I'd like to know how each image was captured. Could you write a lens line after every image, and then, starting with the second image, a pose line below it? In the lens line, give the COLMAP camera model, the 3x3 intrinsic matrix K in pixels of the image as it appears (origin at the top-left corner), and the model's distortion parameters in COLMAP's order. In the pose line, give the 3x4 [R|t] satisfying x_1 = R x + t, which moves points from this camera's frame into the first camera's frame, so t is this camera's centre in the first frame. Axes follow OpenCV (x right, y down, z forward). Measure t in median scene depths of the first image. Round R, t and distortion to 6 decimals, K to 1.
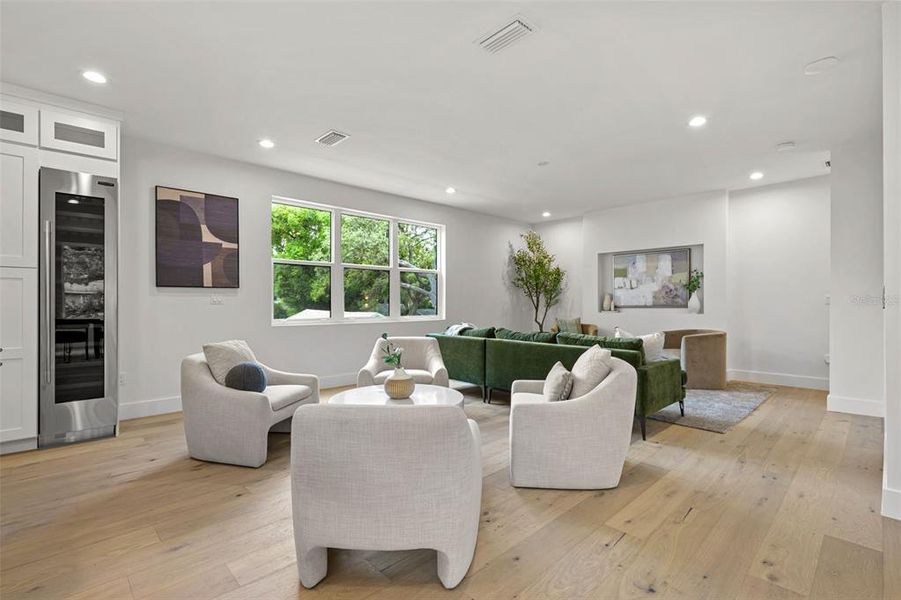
lens RADIAL K [[416.5, 0, 453.6], [0, 416.5, 299.4], [0, 0, 1]] dist [-0.001992, 0.000456]
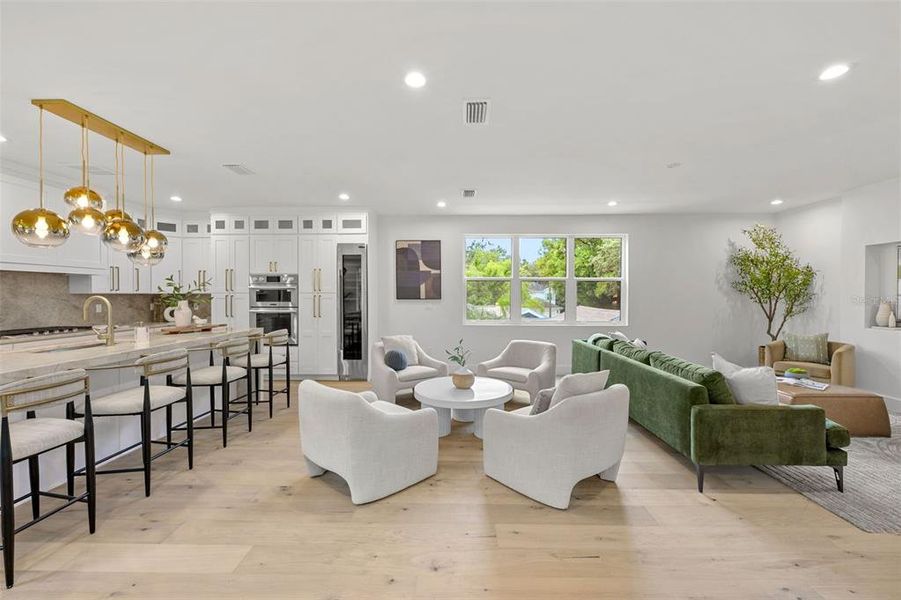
lens RADIAL K [[359.4, 0, 450.6], [0, 359.4, 300.3], [0, 0, 1]] dist [-0.001585, 0.000119]
pose [[0.706589, 0.010880, -0.707541, 0.444216], [0.003191, 0.999823, 0.018562, -0.047700], [0.707617, -0.015373, 0.706429, 0.096134]]
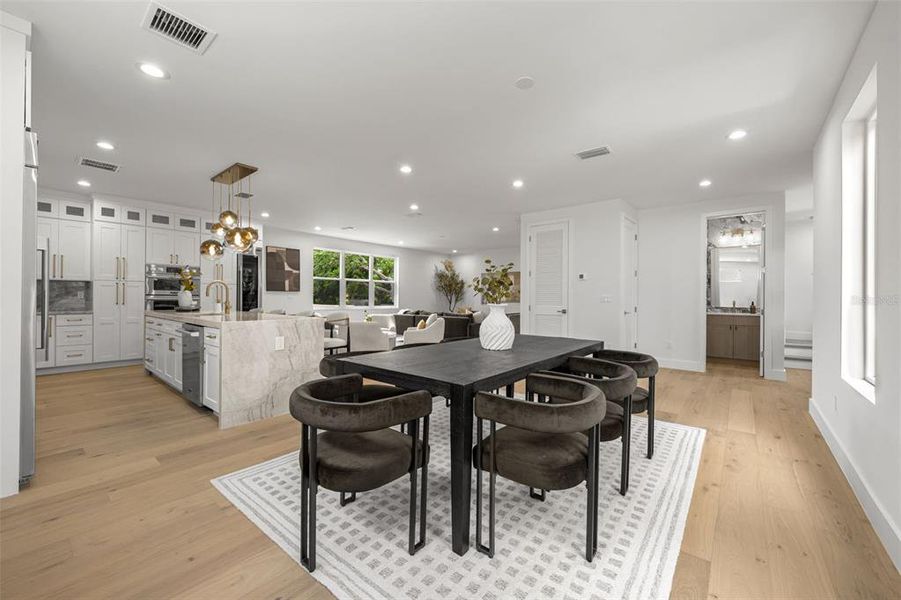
lens RADIAL K [[359.4, 0, 451.2], [0, 359.4, 299.6], [0, 0, 1]] dist [-0.001585, 0.000119]
pose [[0.993675, 0.007989, 0.112012, 0.053144], [-0.009019, 0.999922, 0.008691, -0.008034], [-0.111934, -0.009646, 0.993669, -0.935804]]
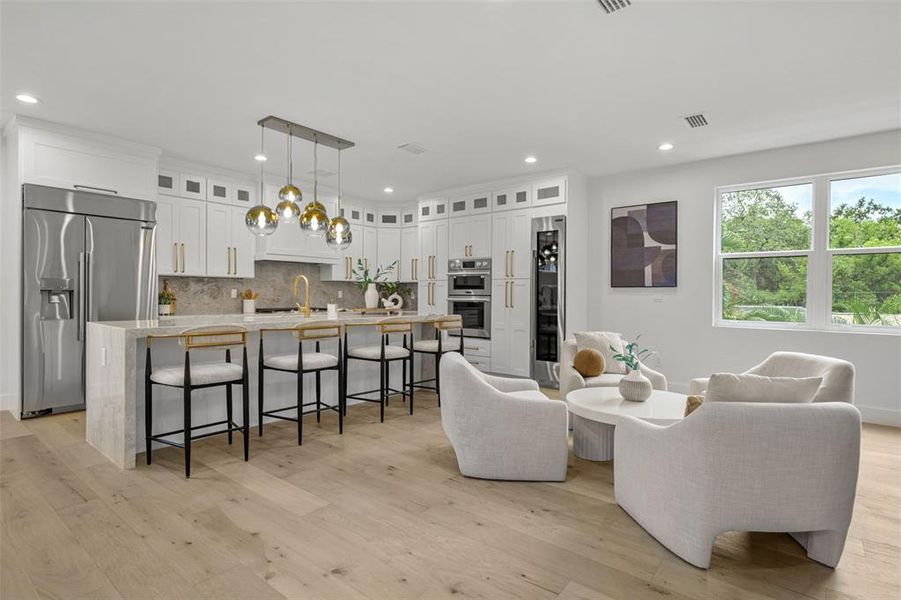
lens RADIAL K [[452.1, 0, 450.1], [0, 452.1, 300.9], [0, 0, 1]] dist [0.000068, -0.000025]
pose [[0.126808, 0.014271, -0.991825, 0.540536], [-0.003624, 0.999896, 0.013924, -0.005605], [0.991921, 0.001828, 0.126847, 0.297672]]
